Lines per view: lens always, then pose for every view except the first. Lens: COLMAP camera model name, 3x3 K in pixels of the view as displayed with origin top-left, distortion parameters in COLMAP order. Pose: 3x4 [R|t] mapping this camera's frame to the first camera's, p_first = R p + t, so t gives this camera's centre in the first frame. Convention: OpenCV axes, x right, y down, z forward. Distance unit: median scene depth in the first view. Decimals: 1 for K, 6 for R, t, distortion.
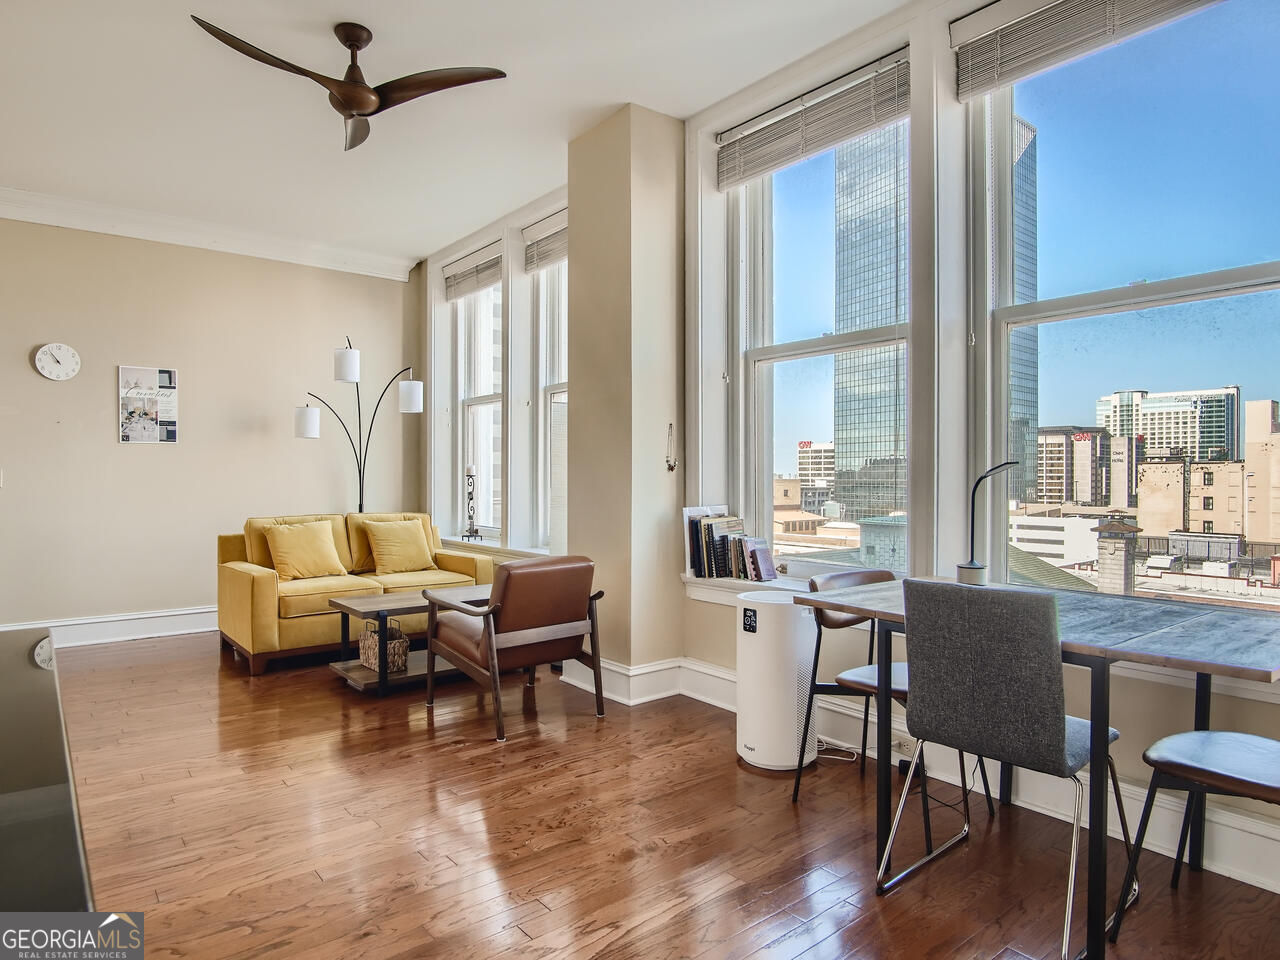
lens RADIAL K [[772.7, 0, 636.0], [0, 772.7, 477.9], [0, 0, 1]] dist [-0.023878, -0.000004]
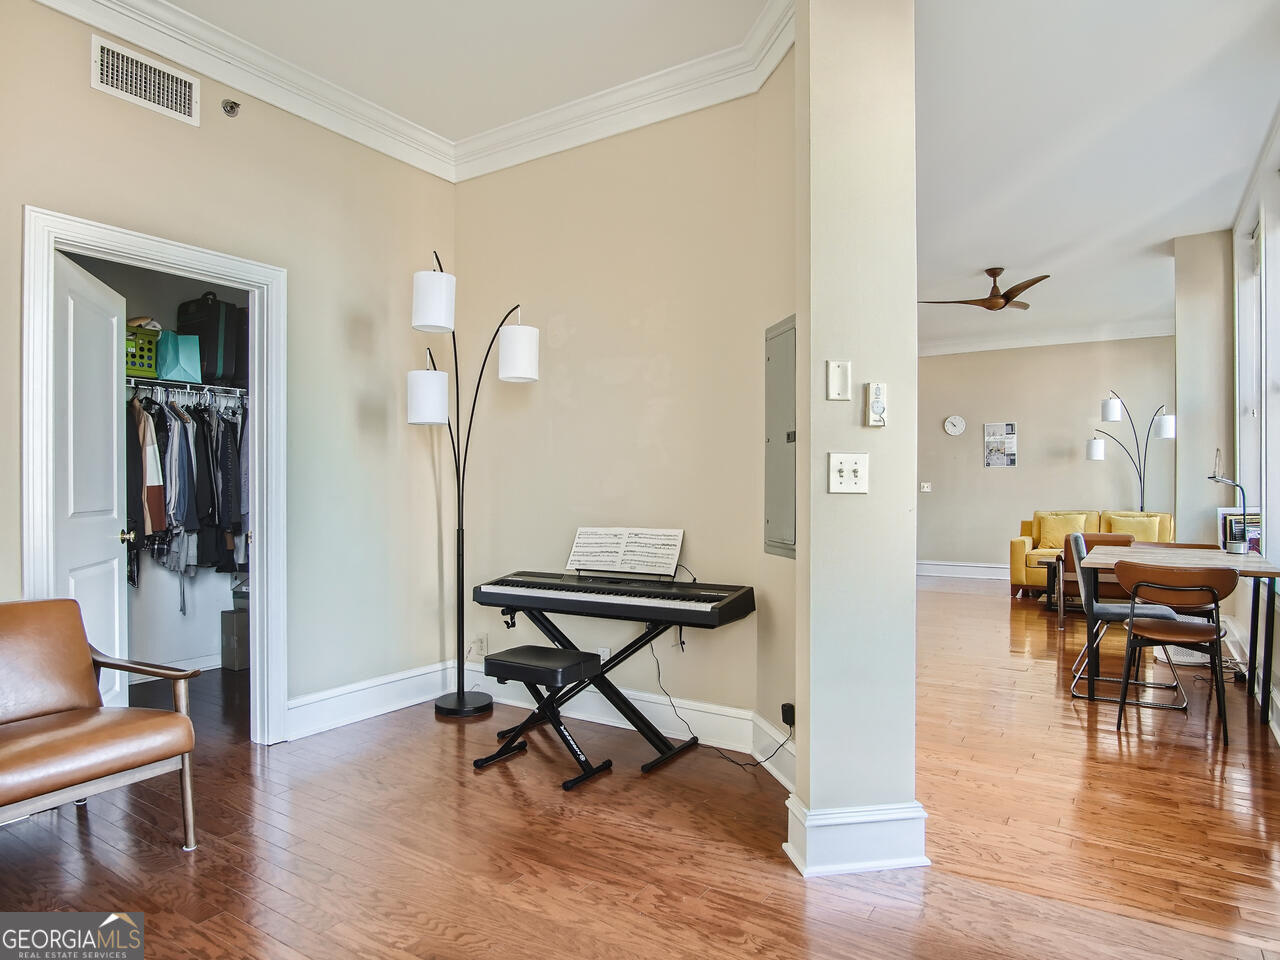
lens RADIAL K [[772.7, 0, 631.8], [0, 772.7, 488.0], [0, 0, 1]] dist [-0.023878, -0.000004]
pose [[0.311792, 0.000996, -0.950150, 0.807391], [0.000827, 0.999999, 0.001320, -0.000636], [0.950150, -0.001198, 0.311791, -0.357653]]
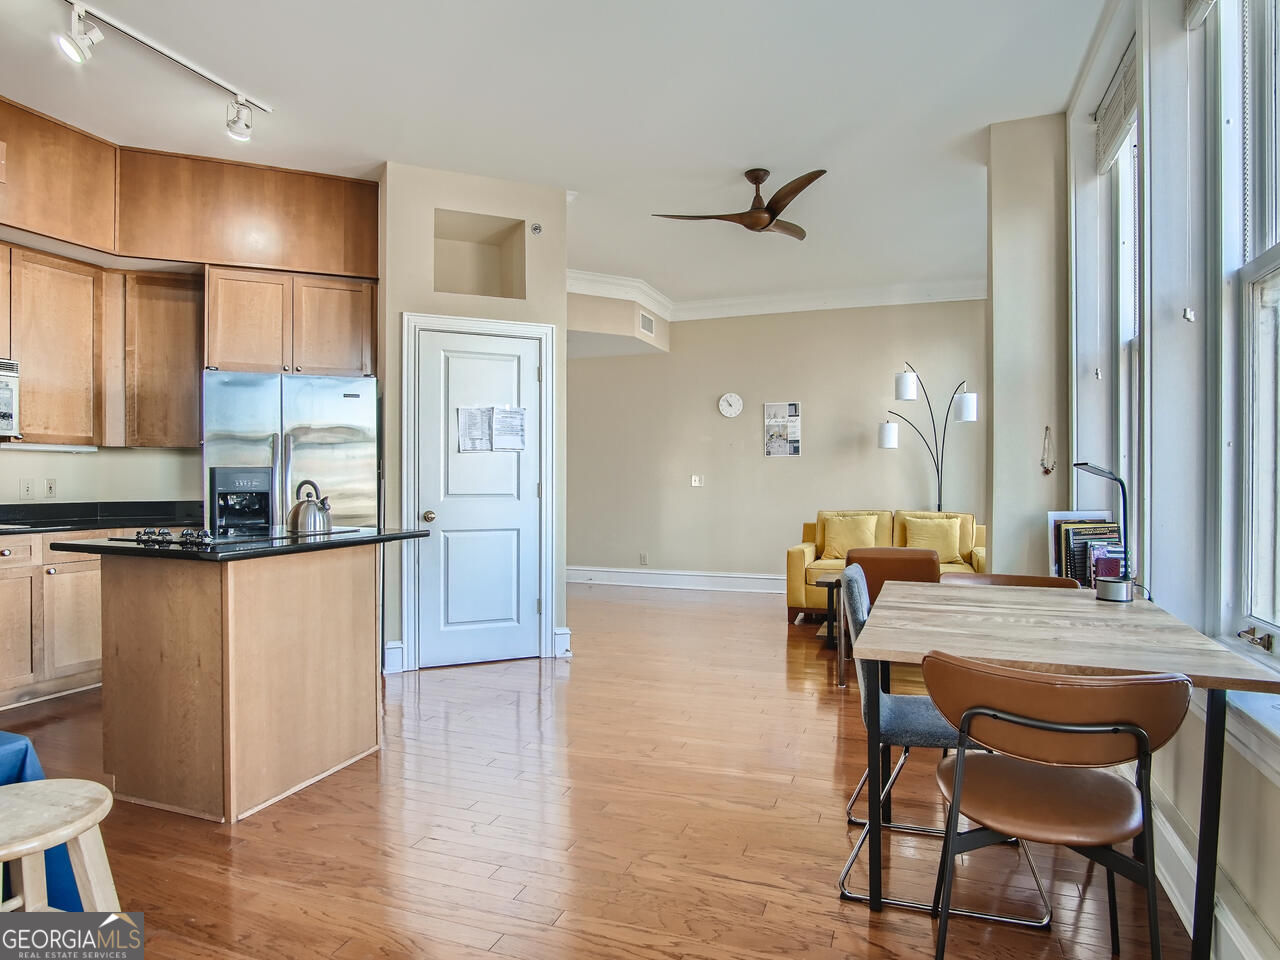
lens RADIAL K [[772.7, 0, 634.8], [0, 772.7, 485.2], [0, 0, 1]] dist [-0.023878, -0.000004]
pose [[0.515965, 0.005748, -0.856590, 0.477591], [0.000026, 0.999977, 0.006726, -0.001377], [0.856609, -0.003493, 0.515954, 0.030814]]
